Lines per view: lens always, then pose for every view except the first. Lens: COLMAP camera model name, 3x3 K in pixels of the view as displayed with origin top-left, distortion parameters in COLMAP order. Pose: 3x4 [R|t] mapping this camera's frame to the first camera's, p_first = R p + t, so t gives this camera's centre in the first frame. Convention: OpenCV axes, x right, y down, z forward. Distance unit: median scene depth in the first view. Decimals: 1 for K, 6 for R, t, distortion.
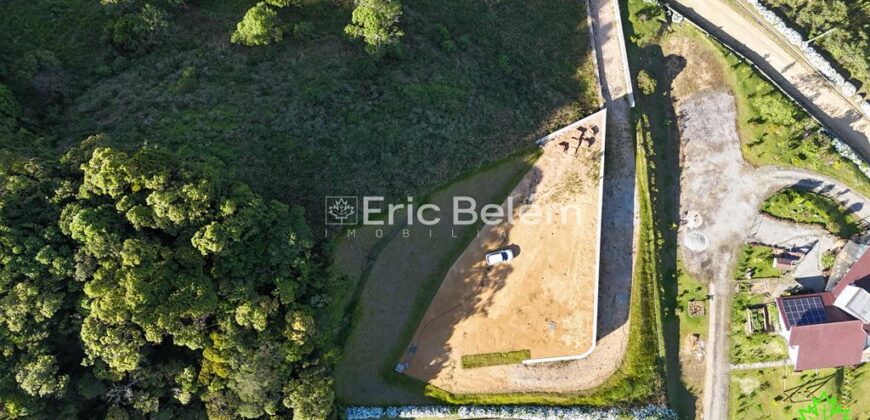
lens RADIAL K [[635.5, 0, 435.0], [0, 635.5, 210.0], [0, 0, 1]] dist [0.078345, -0.086294]
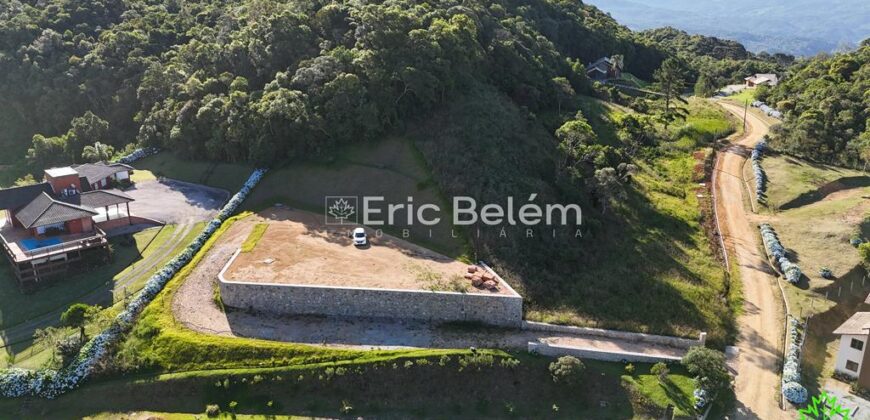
lens RADIAL K [[635.5, 0, 435.0], [0, 635.5, 210.0], [0, 0, 1]] dist [0.078345, -0.086294]
pose [[-0.096735, 0.325729, -0.940502, 0.921816], [-0.995110, -0.050589, 0.084831, -0.108894], [-0.019947, 0.944109, 0.329029, 0.622477]]
